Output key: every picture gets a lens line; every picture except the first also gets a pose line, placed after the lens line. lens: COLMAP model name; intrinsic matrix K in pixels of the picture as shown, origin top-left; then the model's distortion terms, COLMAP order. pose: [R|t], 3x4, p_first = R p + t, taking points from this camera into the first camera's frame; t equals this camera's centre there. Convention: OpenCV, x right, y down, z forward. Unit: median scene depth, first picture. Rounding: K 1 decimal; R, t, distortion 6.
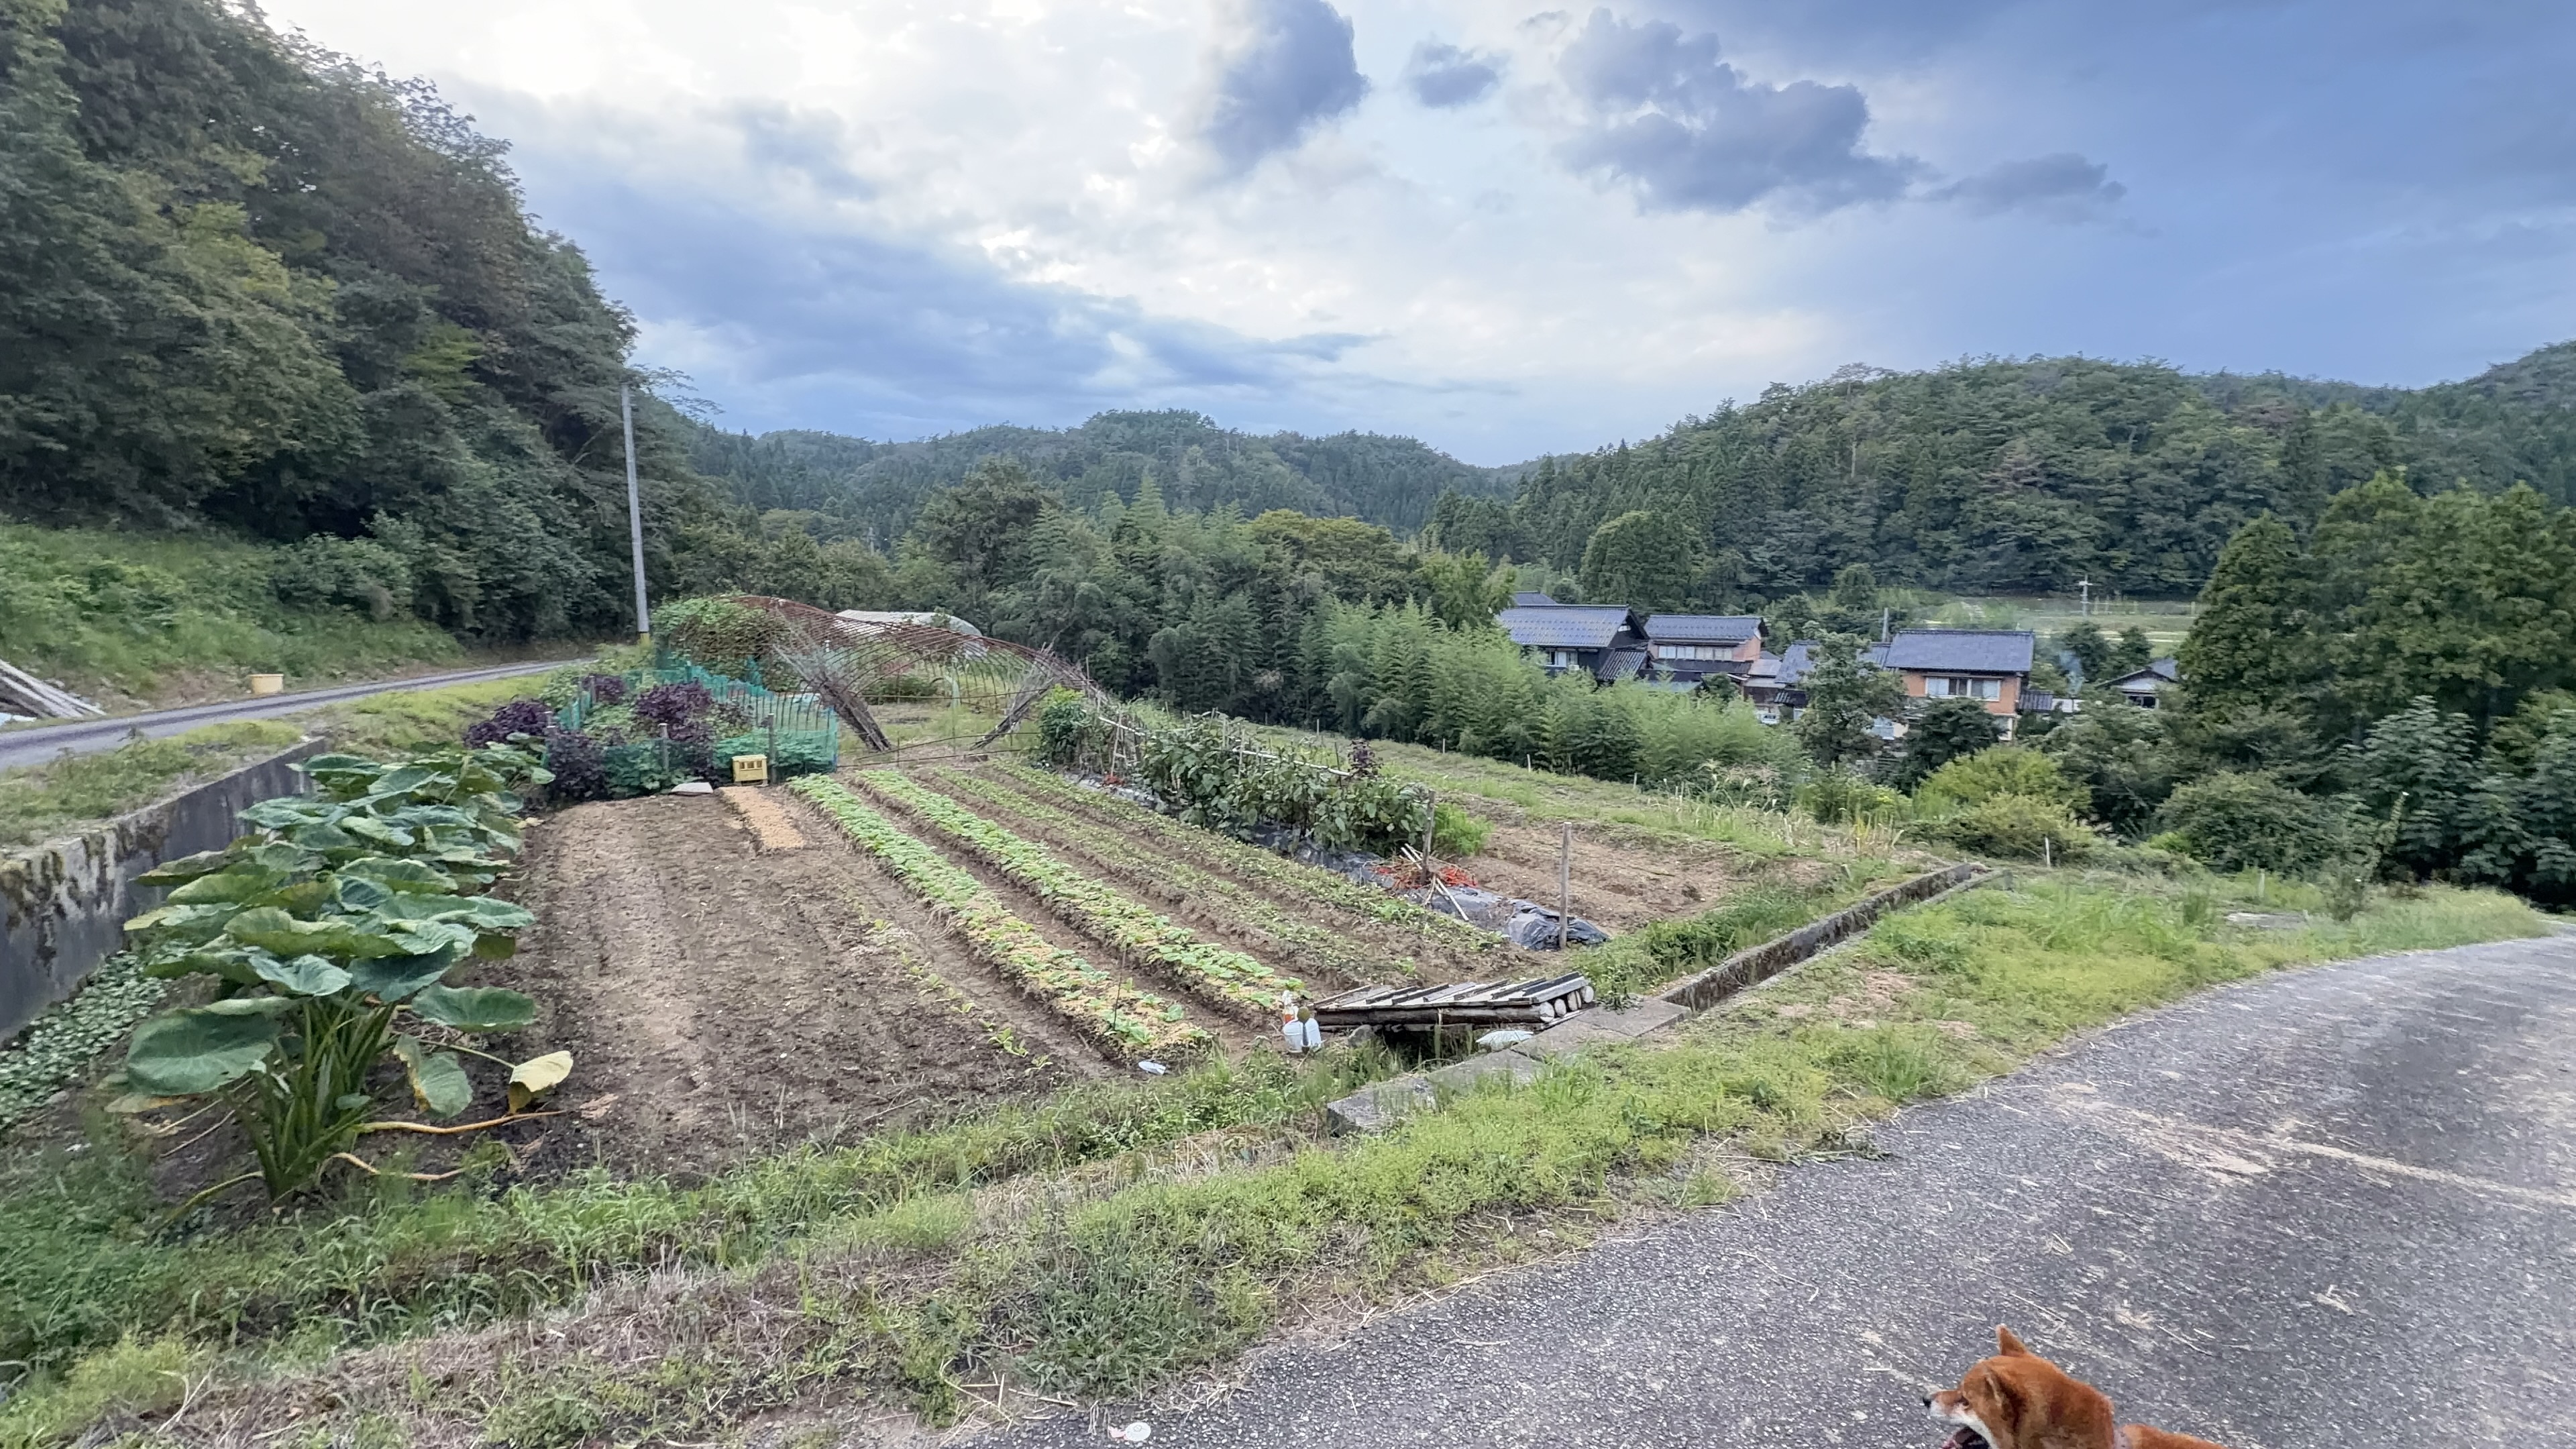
lens RADIAL K [[1097.4, 0, 1273.7], [0, 1097.4, 722.8], [0, 0, 1]] dist [-0.004587, -0.002811]
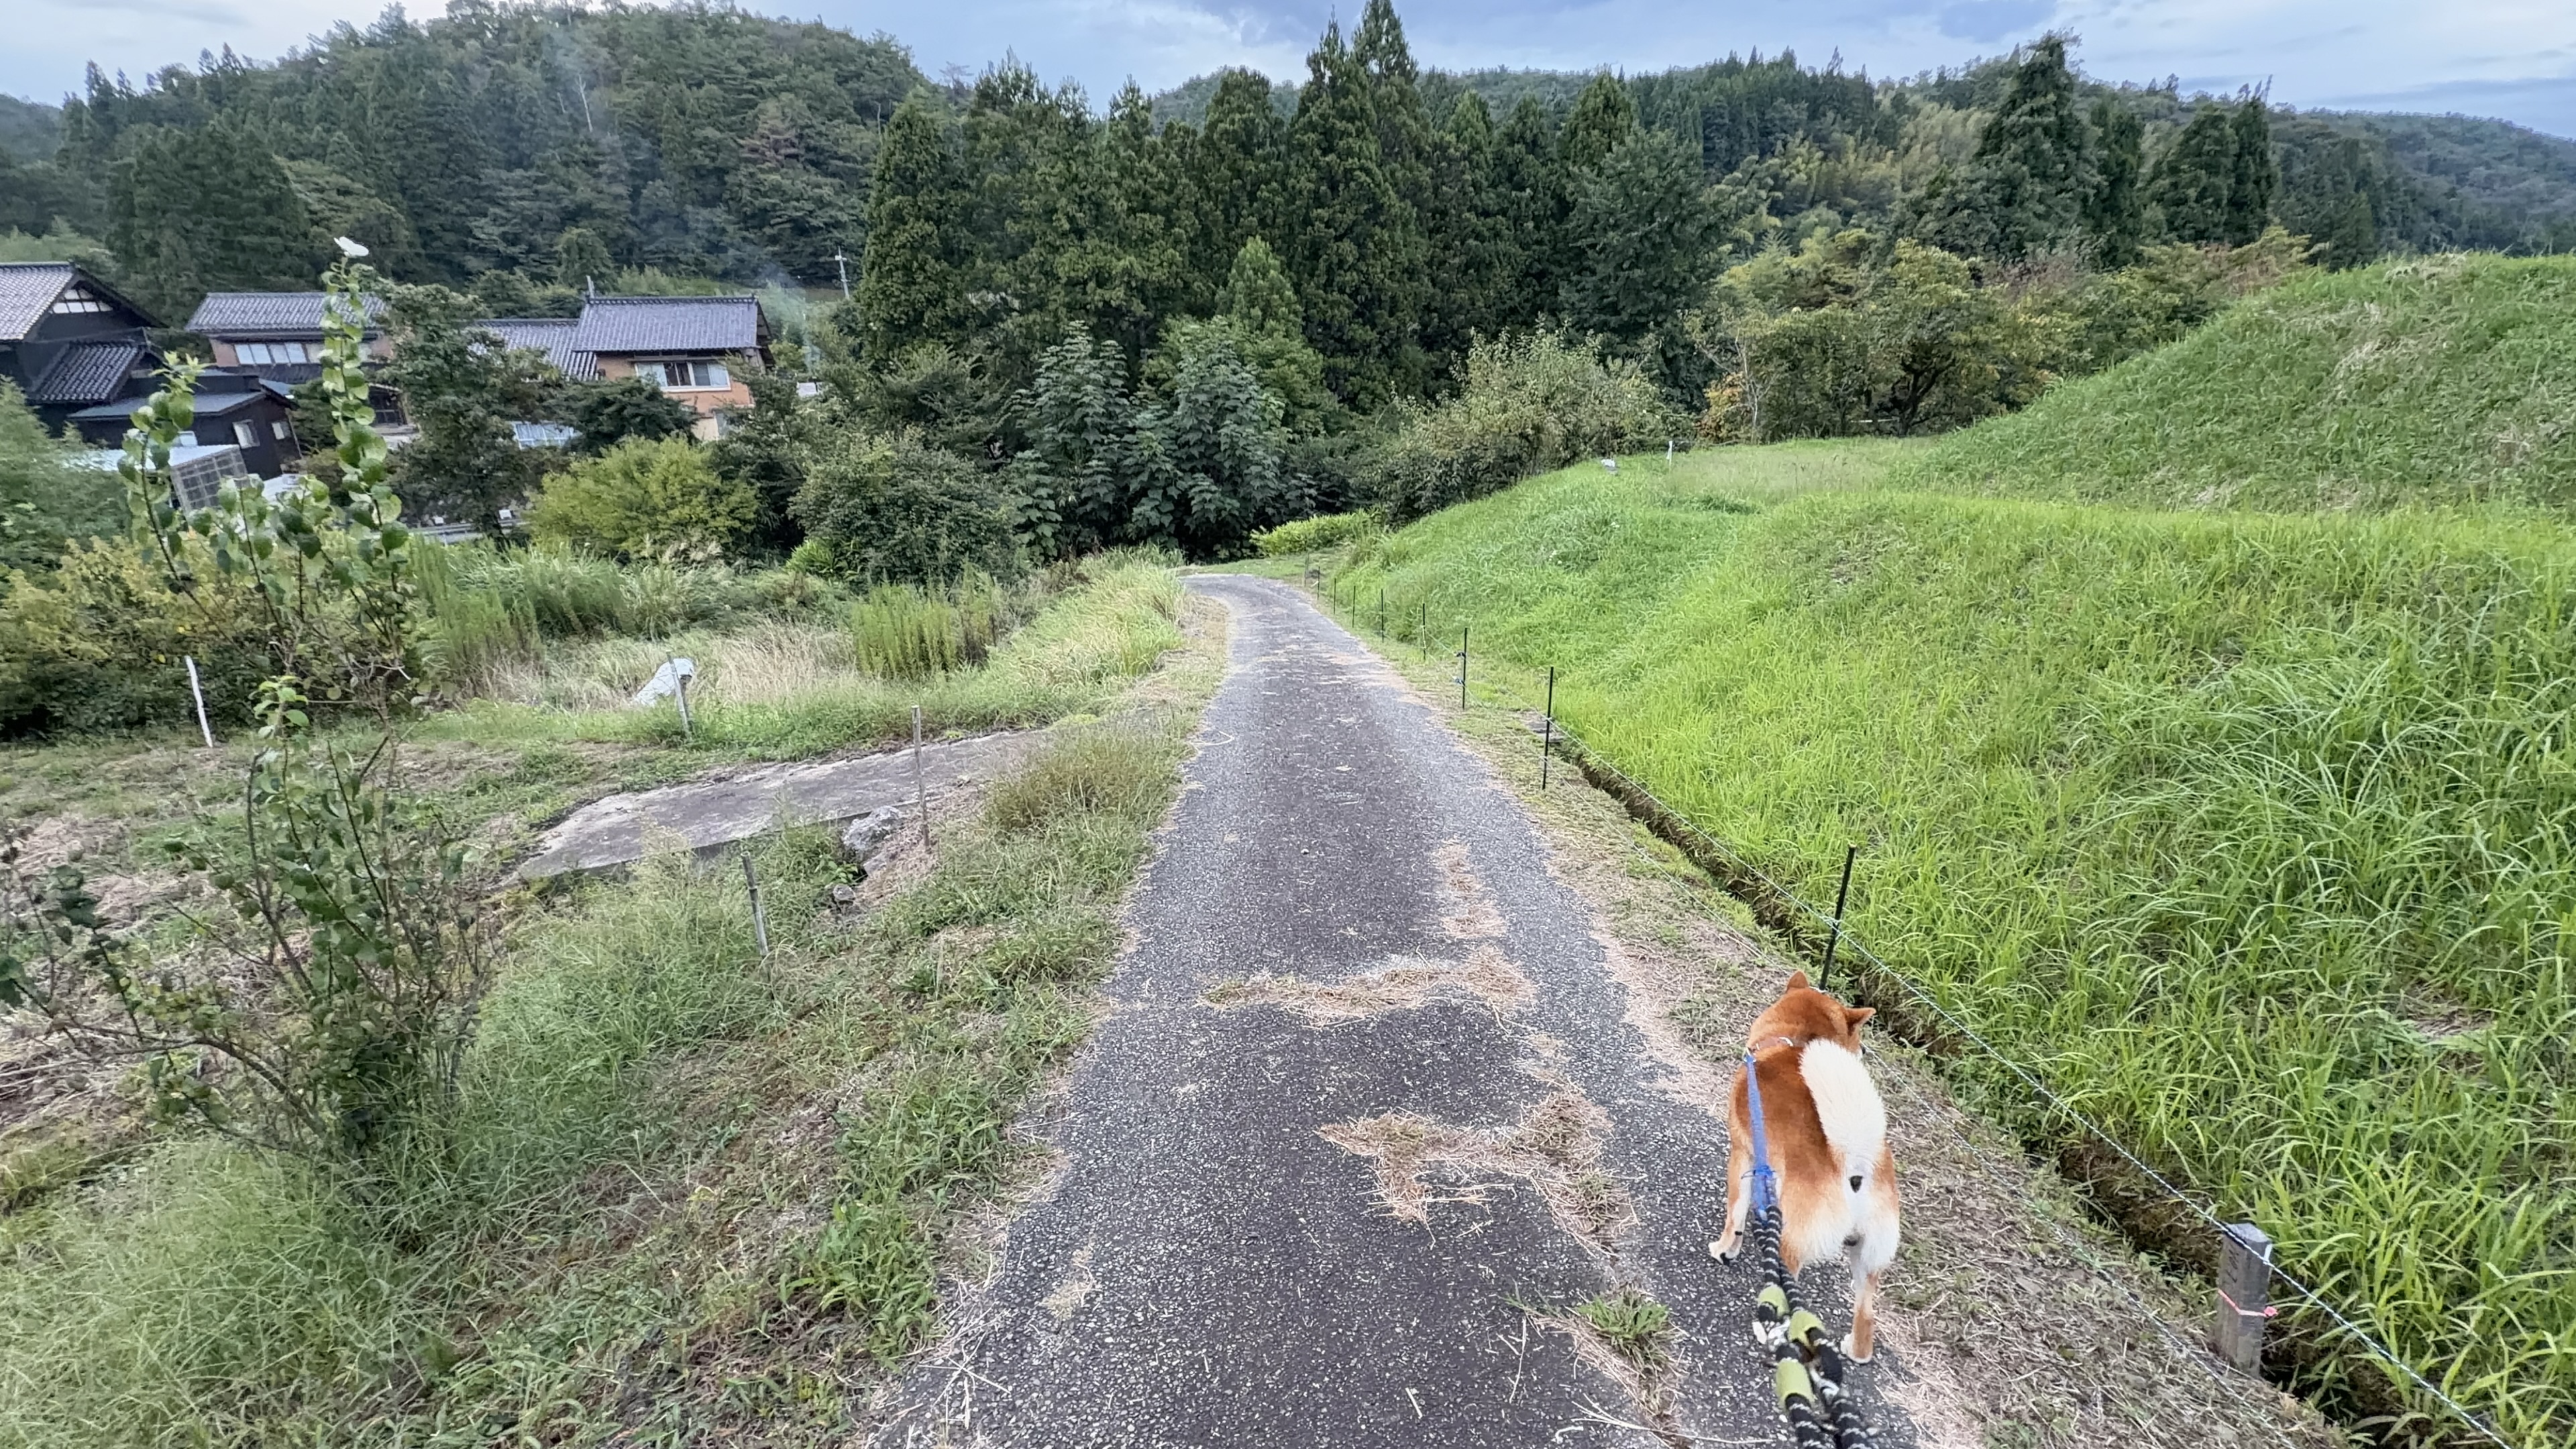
lens RADIAL K [[1097.4, 0, 1275.1], [0, 1097.4, 731.8], [0, 0, 1]] dist [-0.004587, -0.002811]
pose [[0.592778, -0.300498, 0.747205, 0.378421], [0.106000, 0.948823, 0.297488, 0.036245], [-0.798359, -0.097141, 0.594294, 0.310385]]
